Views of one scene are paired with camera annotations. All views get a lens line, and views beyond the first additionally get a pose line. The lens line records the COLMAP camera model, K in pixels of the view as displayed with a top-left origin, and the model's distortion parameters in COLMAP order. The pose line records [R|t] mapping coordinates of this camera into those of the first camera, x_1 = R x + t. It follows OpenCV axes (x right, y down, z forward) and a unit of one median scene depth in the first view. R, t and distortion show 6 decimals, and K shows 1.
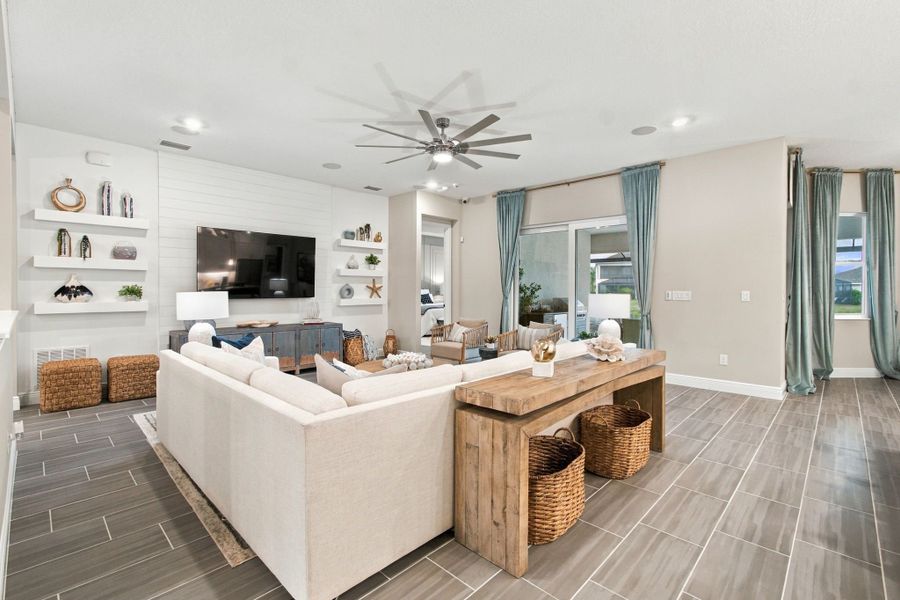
lens RADIAL K [[405.0, 0, 450.9], [0, 405.0, 292.9], [0, 0, 1]] dist [-0.003869, -0.000472]
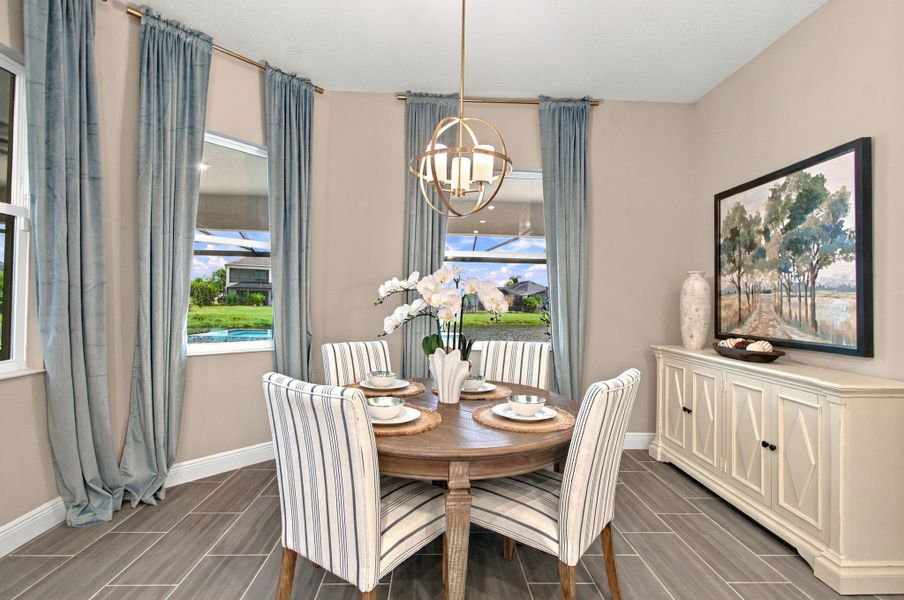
lens RADIAL K [[406.8, 0, 452.9], [0, 406.8, 292.9], [0, 0, 1]] dist [-0.003869, -0.000472]
pose [[0.682528, 0.025934, 0.730399, 0.828710], [-0.014301, 0.999653, -0.022131, -0.002531], [-0.730719, 0.004660, 0.682662, 0.473189]]
